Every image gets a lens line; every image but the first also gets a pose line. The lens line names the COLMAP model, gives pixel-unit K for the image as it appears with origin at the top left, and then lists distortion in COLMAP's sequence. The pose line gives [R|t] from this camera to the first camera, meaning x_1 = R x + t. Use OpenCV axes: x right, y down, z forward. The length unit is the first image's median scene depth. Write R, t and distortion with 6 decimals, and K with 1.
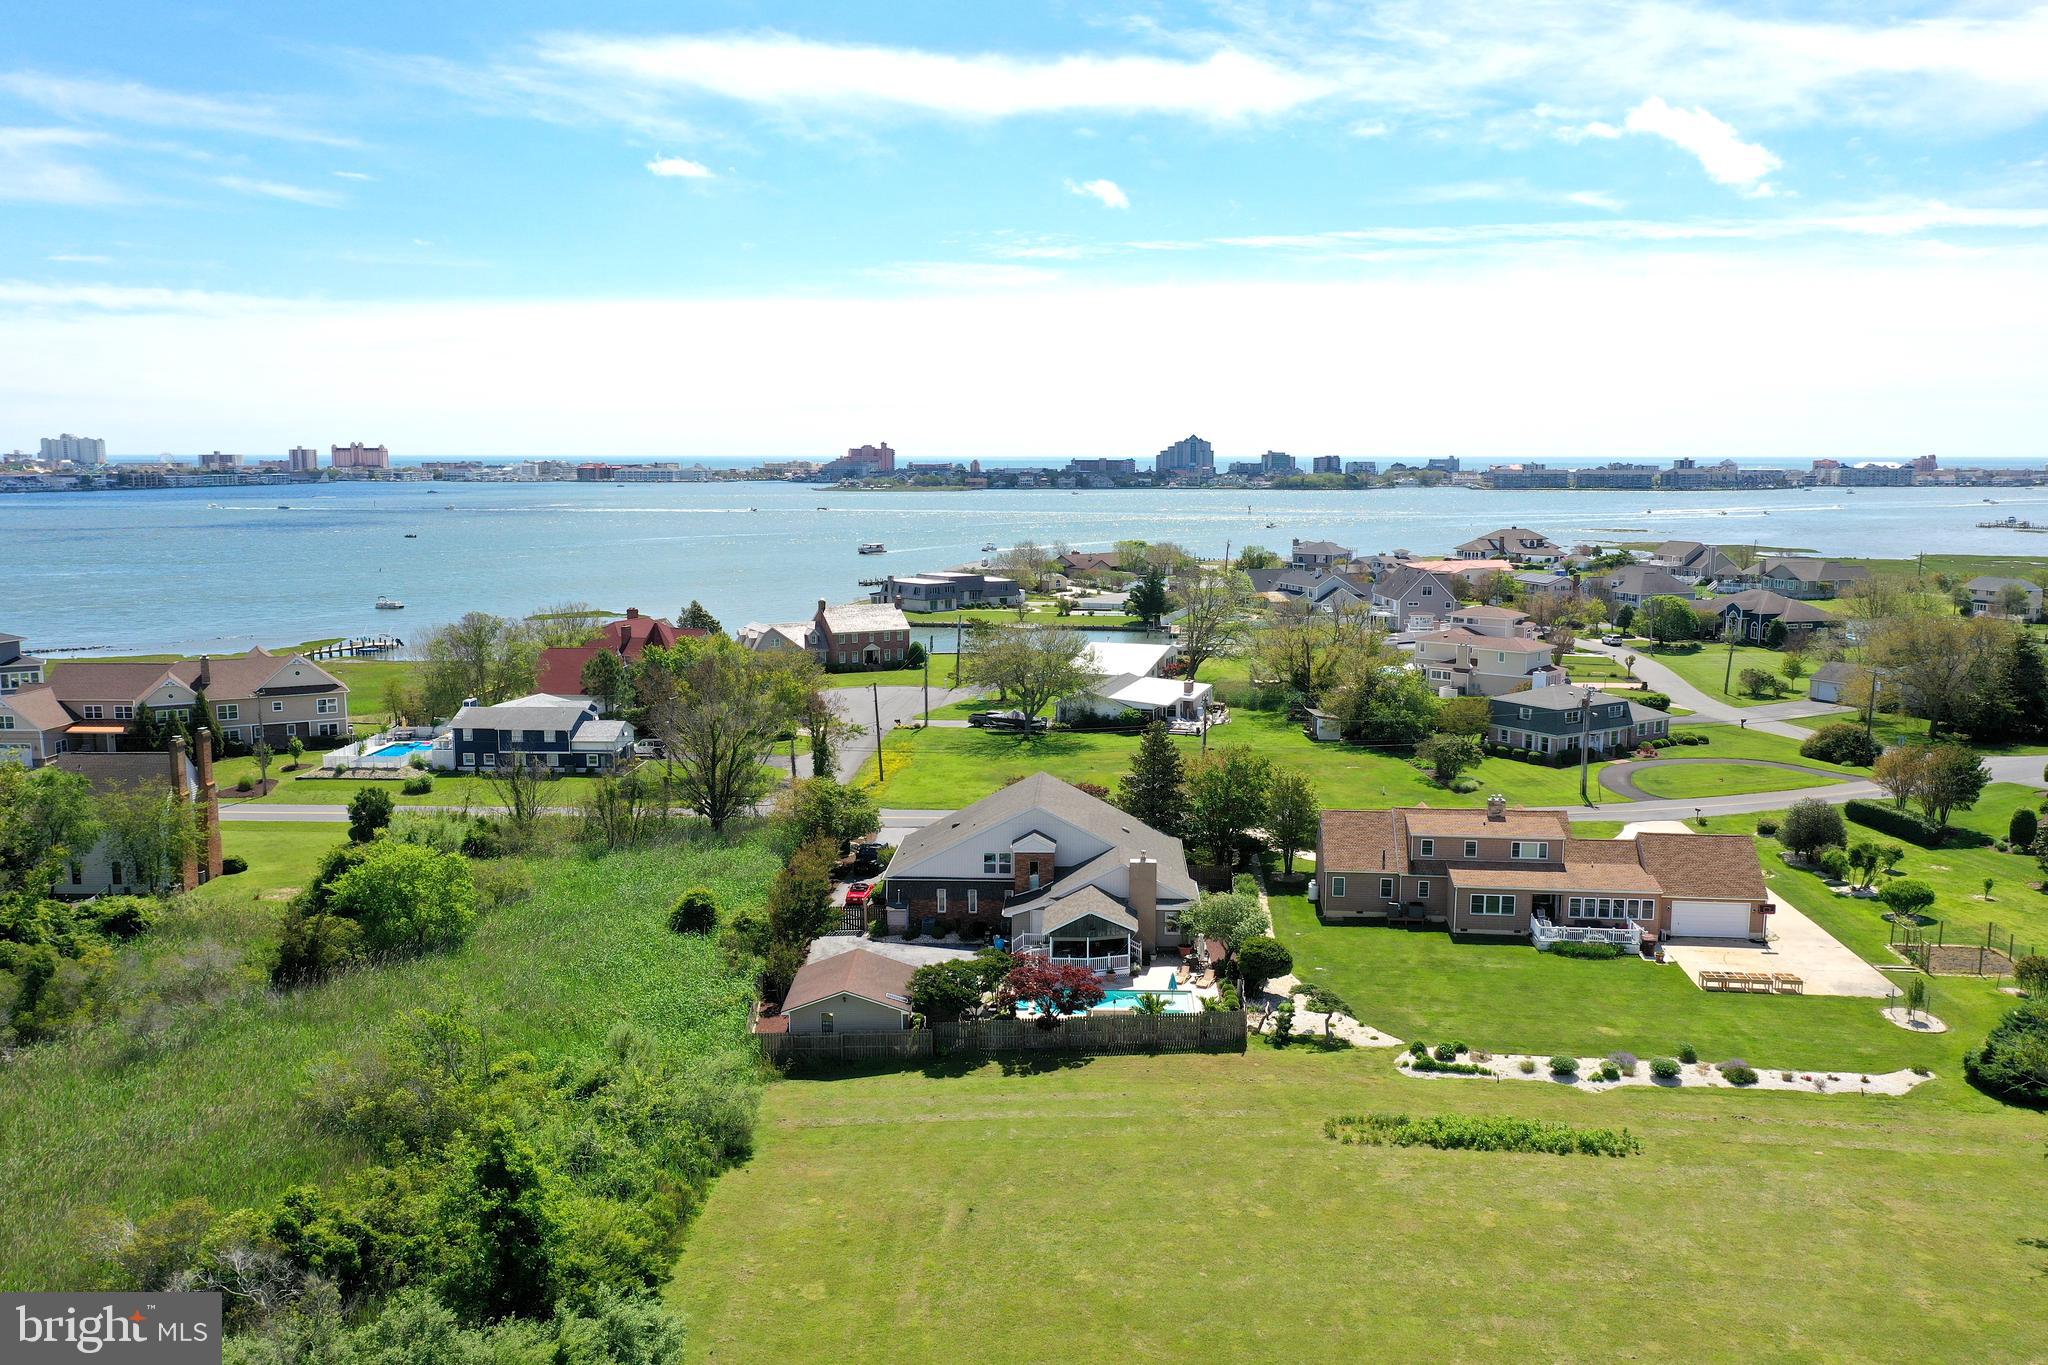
lens RADIAL K [[1622.6, 0, 1028.2], [0, 1622.6, 691.1], [0, 0, 1]] dist [0.006177, -0.010319]
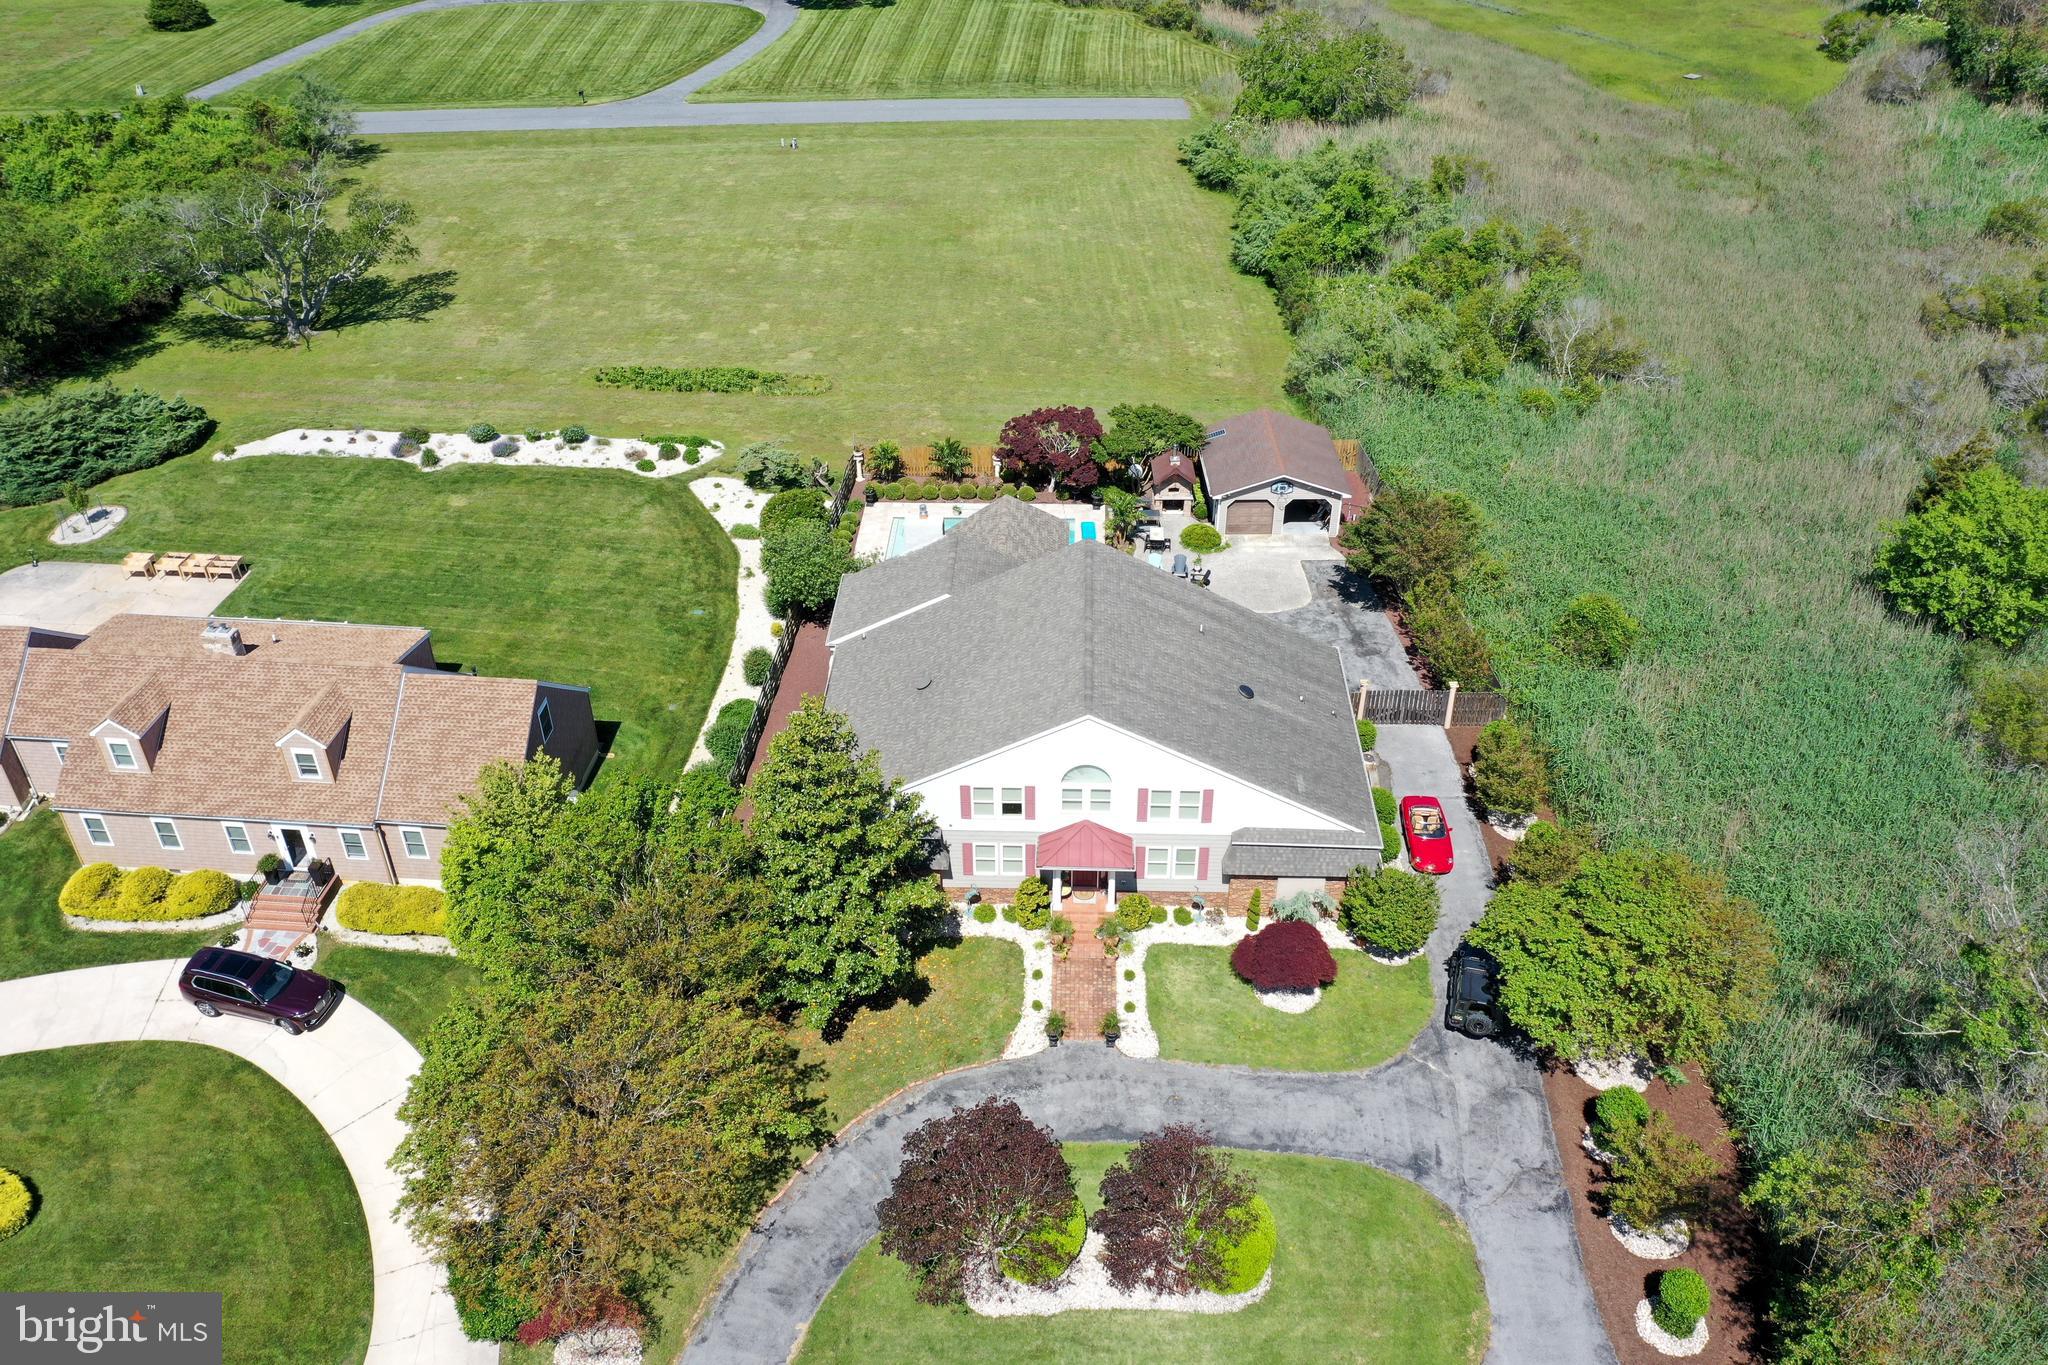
lens RADIAL K [[1623.3, 0, 1028.7], [0, 1623.3, 679.8], [0, 0, 1]] dist [0.006566, -0.003312]
pose [[-0.999906, 0.009218, -0.010171, 0.028543], [-0.000213, 0.730422, 0.682996, -0.257475], [0.013725, 0.682934, -0.730351, 1.277420]]
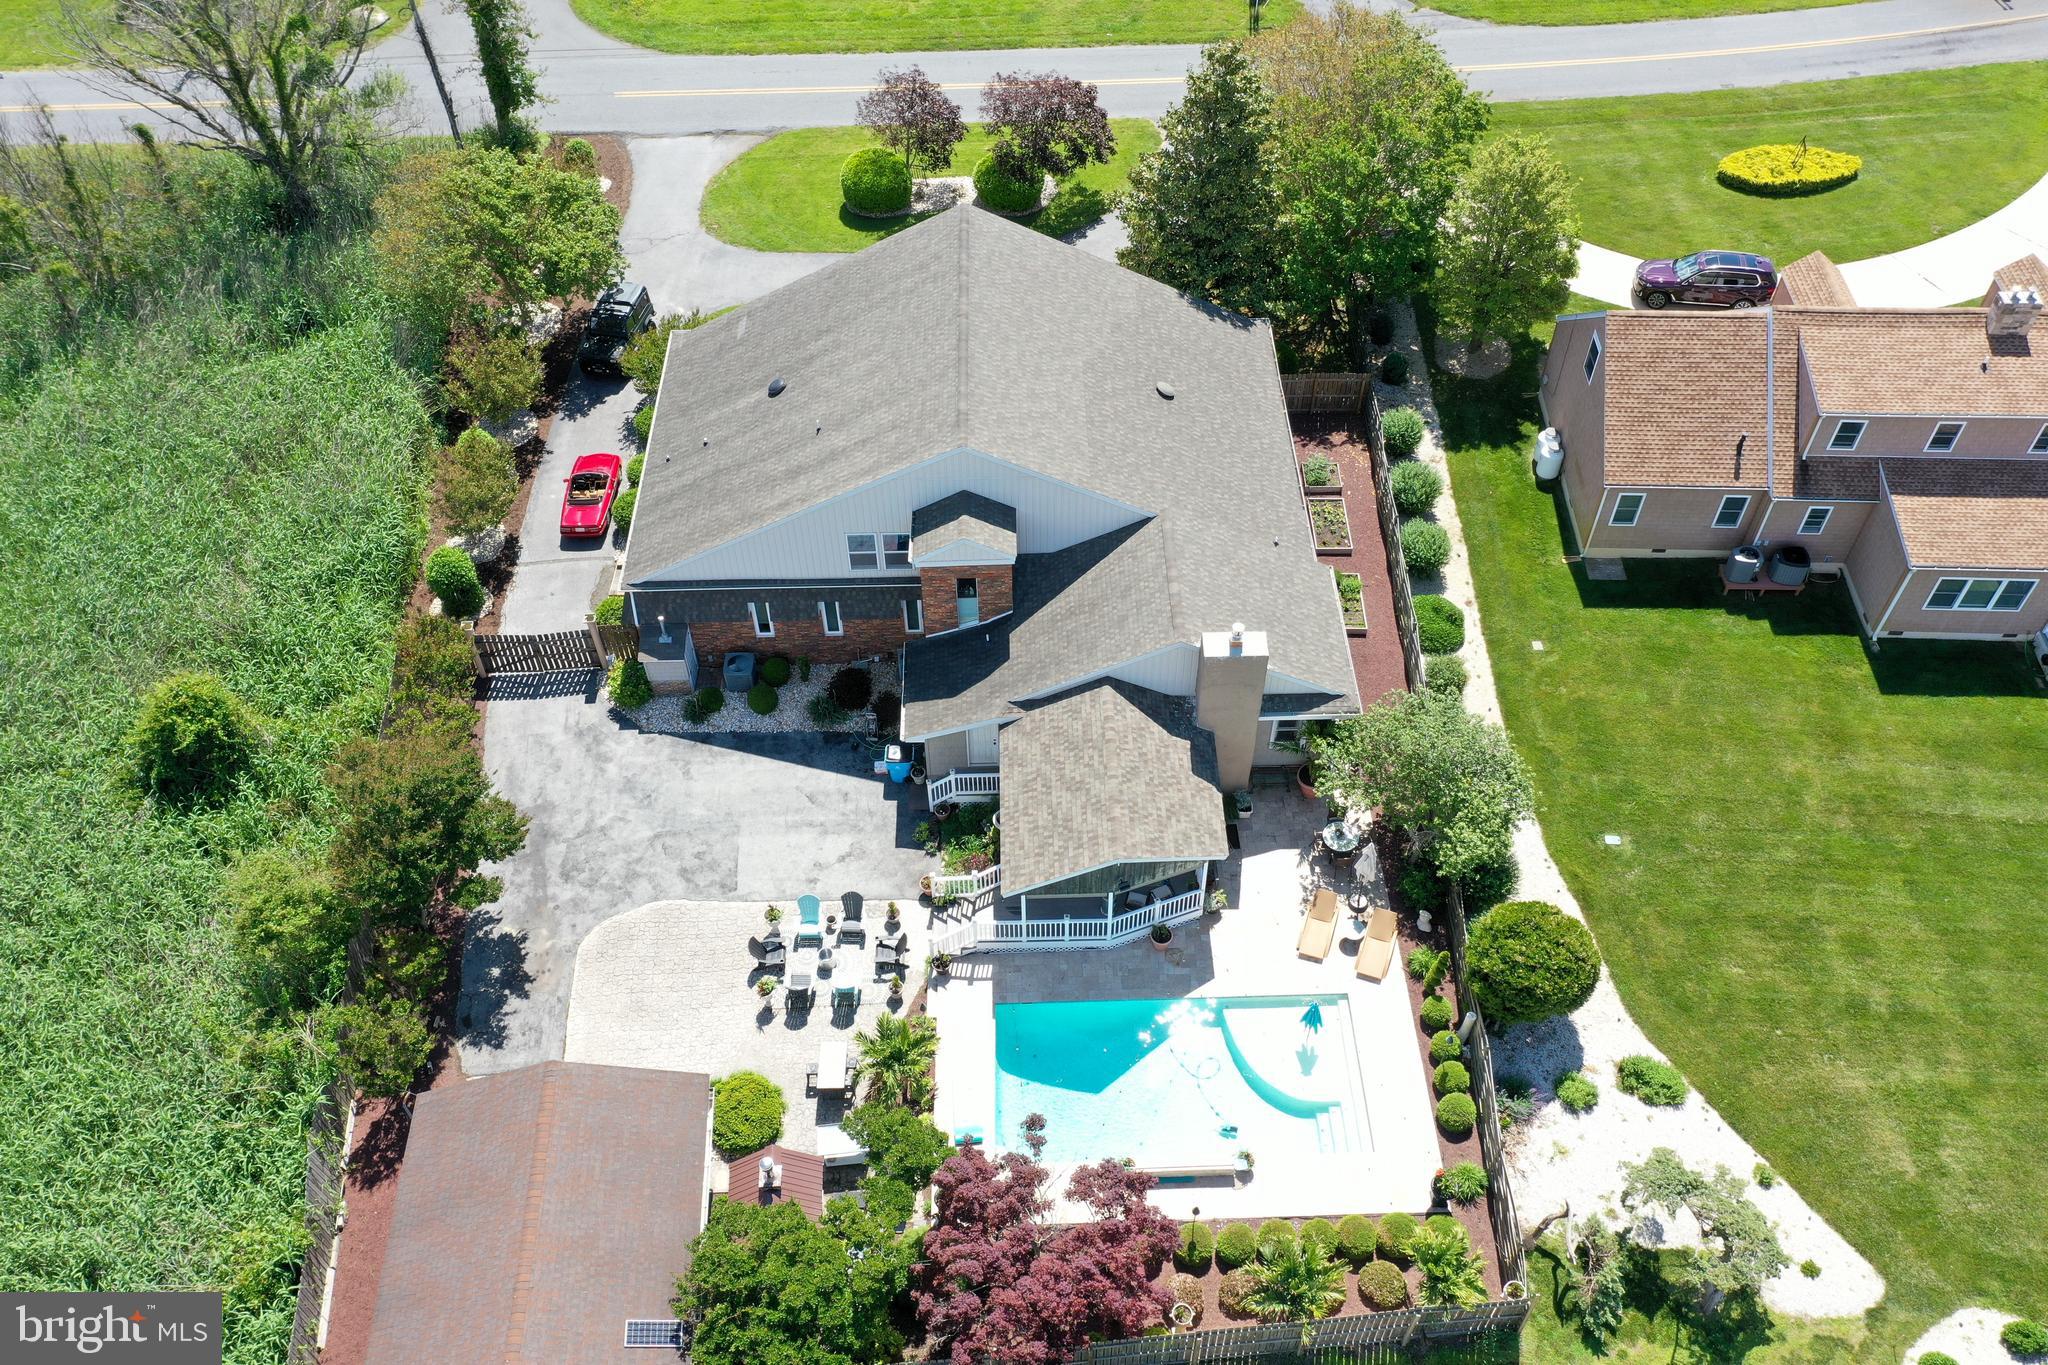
lens RADIAL K [[1623.3, 0, 1028.7], [0, 1623.3, 679.8], [0, 0, 1]] dist [0.006566, -0.003312]
pose [[0.997794, -0.055683, 0.036157, 0.002653], [0.019059, 0.761908, 0.647405, -0.129091], [-0.063598, -0.645287, 0.761288, 0.565539]]
